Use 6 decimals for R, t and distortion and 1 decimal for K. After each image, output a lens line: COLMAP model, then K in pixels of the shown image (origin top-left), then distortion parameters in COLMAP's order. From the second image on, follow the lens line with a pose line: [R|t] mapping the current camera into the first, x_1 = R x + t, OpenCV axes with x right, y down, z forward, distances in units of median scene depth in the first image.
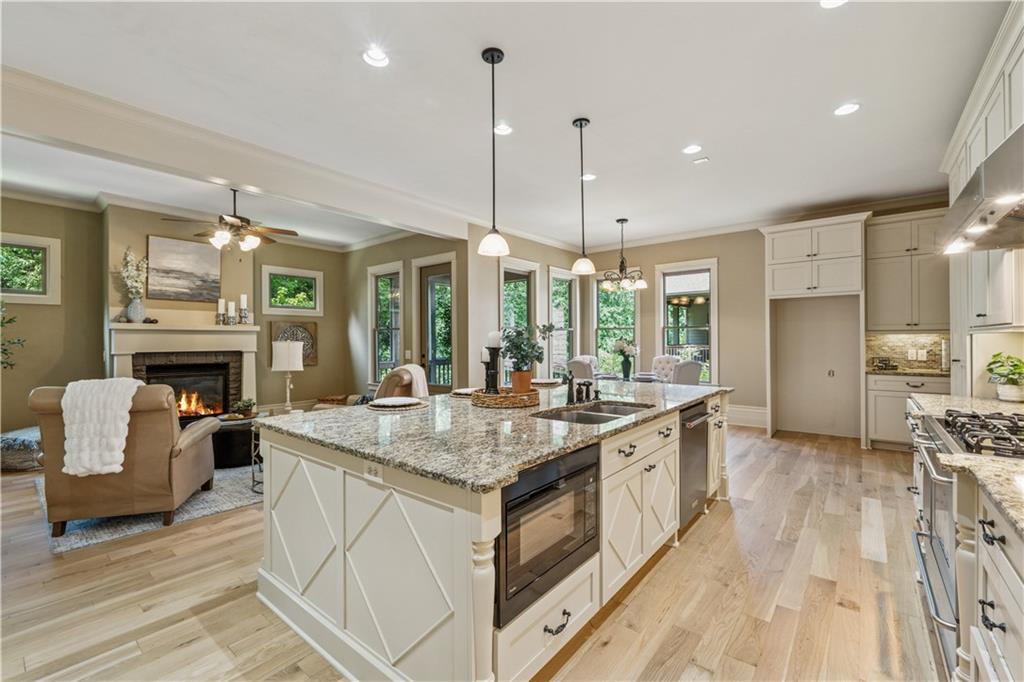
lens RADIAL K [[436.7, 0, 516.2], [0, 436.7, 339.1], [0, 0, 1]] dist [-0.008381, 0.000319]
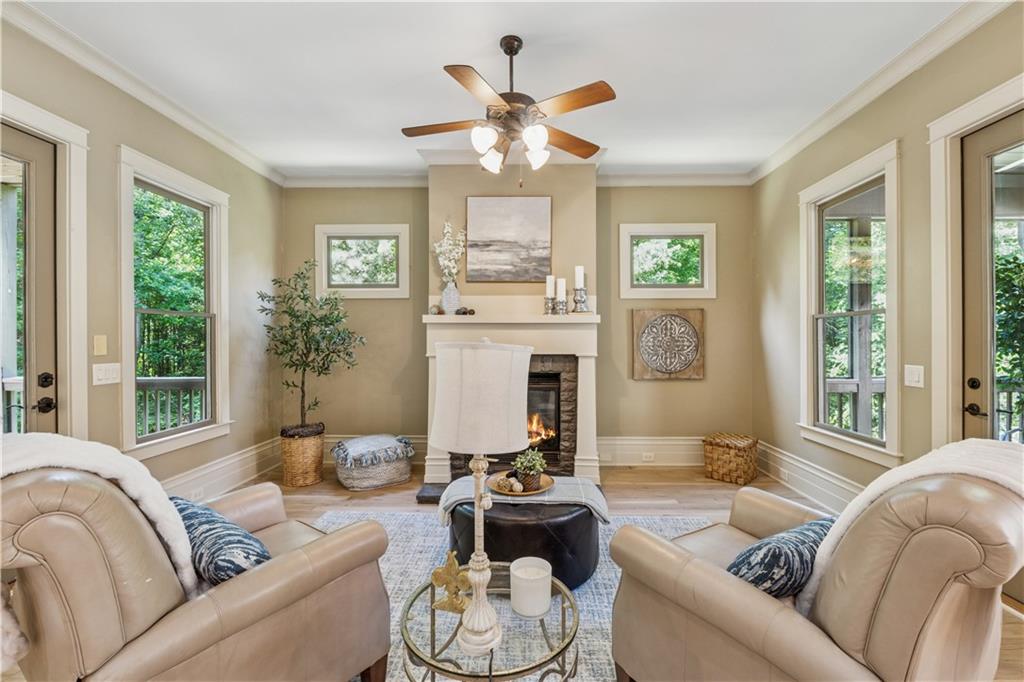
lens RADIAL K [[436.7, 0, 518.5], [0, 436.7, 340.1], [0, 0, 1]] dist [-0.008381, 0.000319]
pose [[0.613090, 0.005867, -0.789992, -0.177873], [0.000306, 0.999971, 0.007664, 0.000587], [0.790013, -0.004940, 0.613070, 0.543514]]
